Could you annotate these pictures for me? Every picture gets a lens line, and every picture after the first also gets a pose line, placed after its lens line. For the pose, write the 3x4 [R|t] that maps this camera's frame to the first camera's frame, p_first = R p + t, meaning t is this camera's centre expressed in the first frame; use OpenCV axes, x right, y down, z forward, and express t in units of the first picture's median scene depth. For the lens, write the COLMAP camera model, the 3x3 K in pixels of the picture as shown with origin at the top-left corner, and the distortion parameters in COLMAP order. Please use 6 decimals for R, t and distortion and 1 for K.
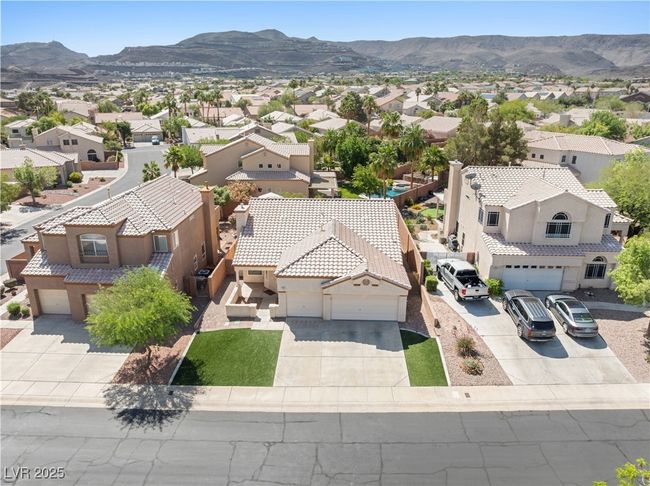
lens RADIAL K [[453.3, 0, 325.0], [0, 453.3, 243.0], [0, 0, 1]] dist [-0.042486, 0.008115]
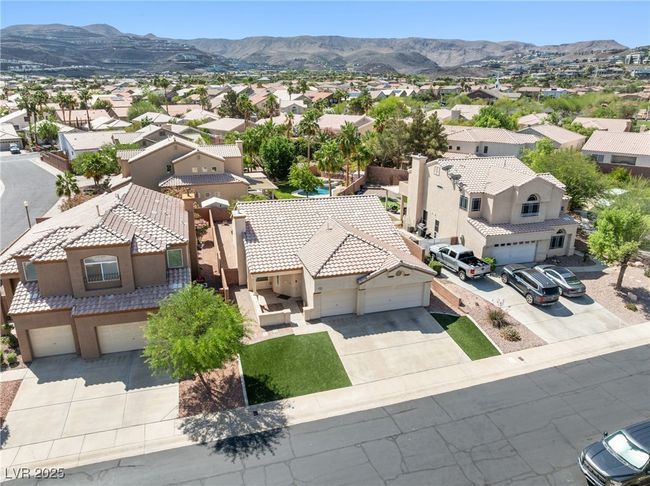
lens RADIAL K [[453.3, 0, 325.0], [0, 453.3, 243.0], [0, 0, 1]] dist [-0.042486, 0.008115]
pose [[0.950054, -0.099128, 0.295924, -0.349858], [0.098484, 0.994991, 0.017118, -0.016113], [-0.296139, 0.012881, 0.955058, 0.045600]]
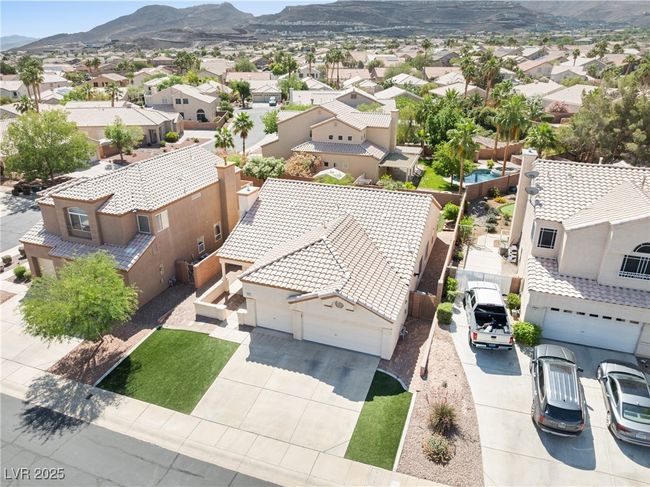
lens RADIAL K [[455.6, 0, 325.0], [0, 455.6, 243.5], [0, 0, 1]] dist [-0.041230, 0.006201]
pose [[0.950508, 0.120577, -0.286350, 0.262788], [-0.097954, 0.990919, 0.092112, -0.082858], [0.294856, -0.059505, 0.953687, 0.227658]]
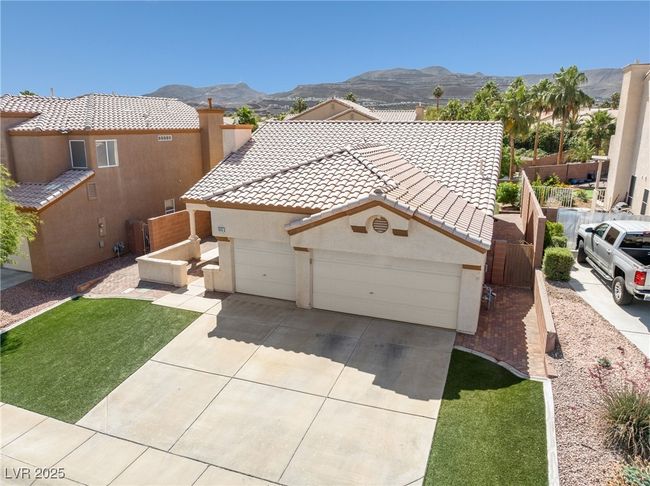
lens RADIAL K [[455.6, 0, 325.0], [0, 455.6, 243.0], [0, 0, 1]] dist [-0.041230, 0.006201]
pose [[0.944316, 0.079763, -0.319224, 0.168597], [-0.102743, 0.993143, -0.055777, 0.124290], [0.312587, 0.085469, 0.946036, 0.539118]]
